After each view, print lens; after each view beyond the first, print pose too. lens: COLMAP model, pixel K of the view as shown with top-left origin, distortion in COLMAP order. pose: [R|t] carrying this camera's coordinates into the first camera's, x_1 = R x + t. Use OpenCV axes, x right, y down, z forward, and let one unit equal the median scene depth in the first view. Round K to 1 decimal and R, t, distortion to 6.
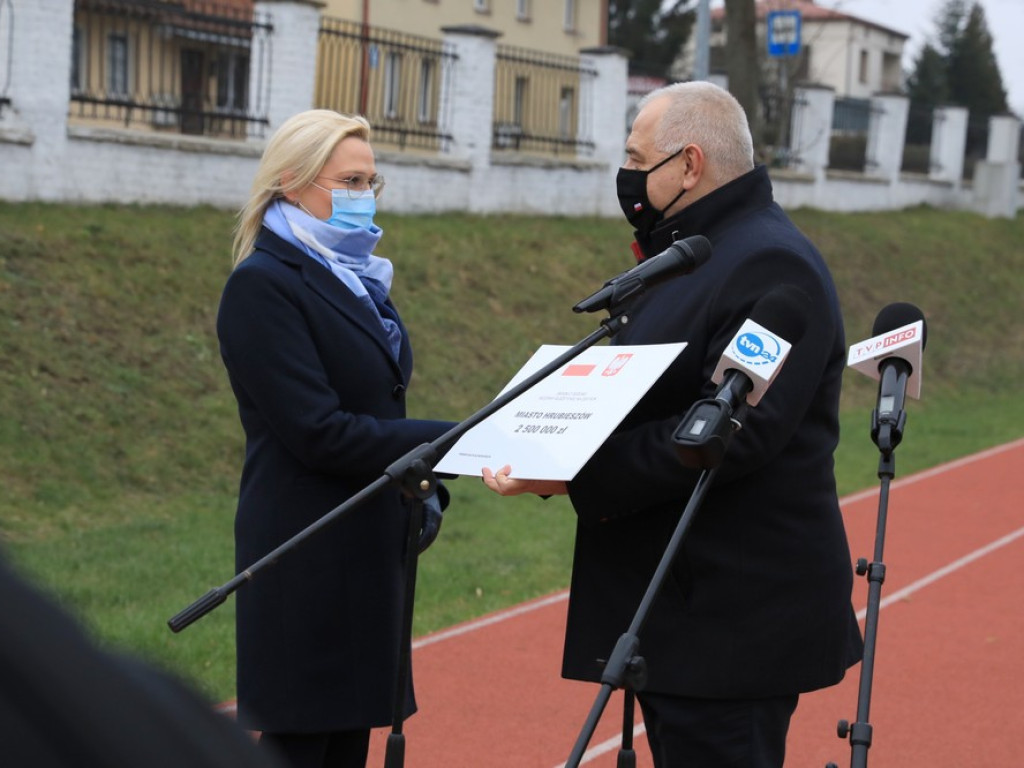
lens RADIAL K [[2457.1, 0, 519.6], [0, 2457.1, 399.9], [0, 0, 1]] dist [0.227606, 0.000000]
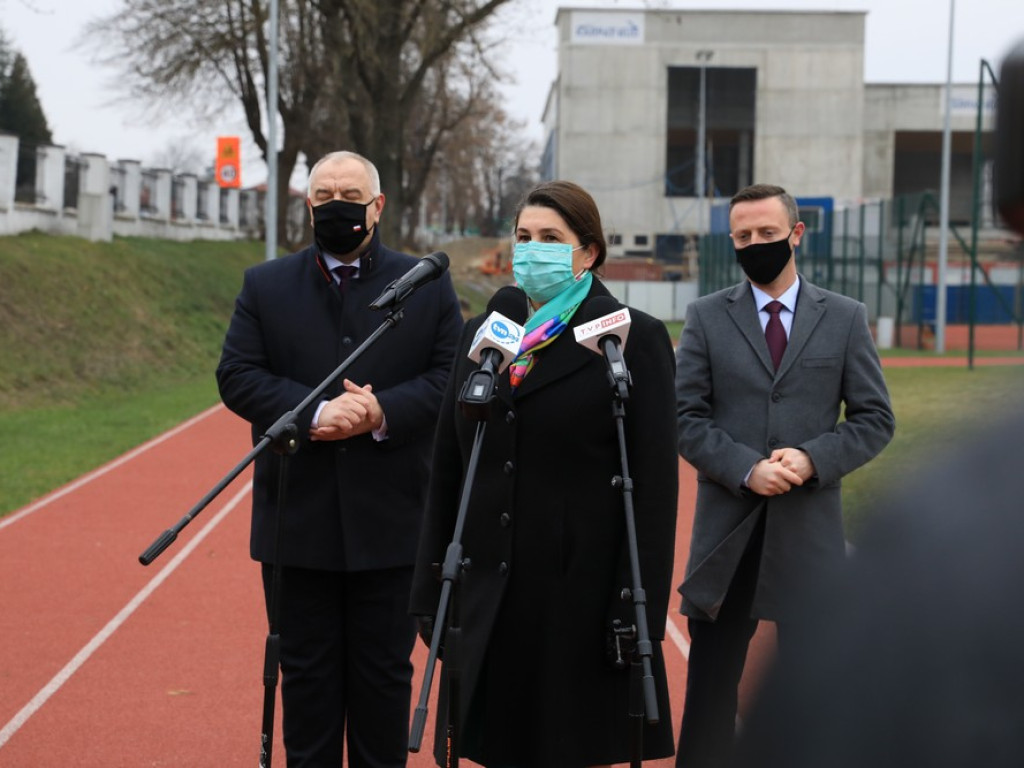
lens RADIAL K [[2148.9, 0, 503.9], [0, 2148.9, 384.0], [0, 0, 1]] dist [0.225893, 0.000000]
pose [[0.918686, -0.041732, 0.392779, -0.055939], [0.044793, 0.998995, 0.001374, 0.000957], [-0.392442, 0.016332, 0.919632, -0.016497]]
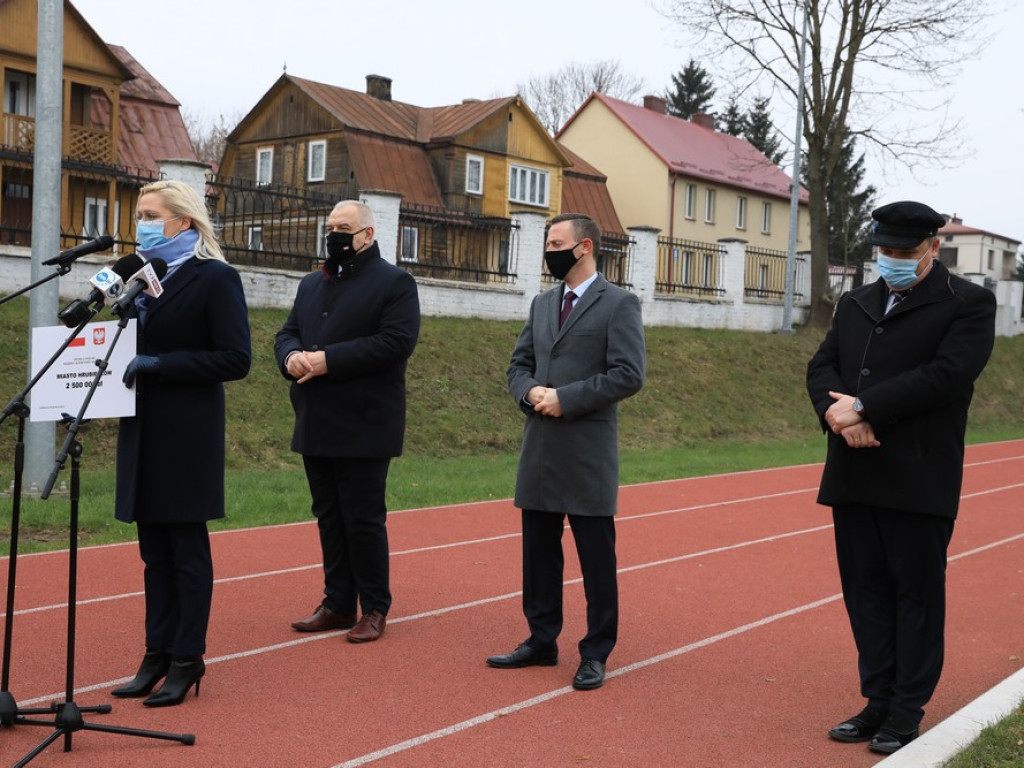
lens RADIAL K [[1364.7, 0, 509.8], [0, 1364.7, 383.4], [0, 0, 1]] dist [0.053239, 0.000000]
pose [[0.975233, 0.005458, -0.221110, 0.111703], [-0.016667, 0.998667, -0.048859, 0.019966], [0.220549, 0.051334, 0.974024, -0.025641]]
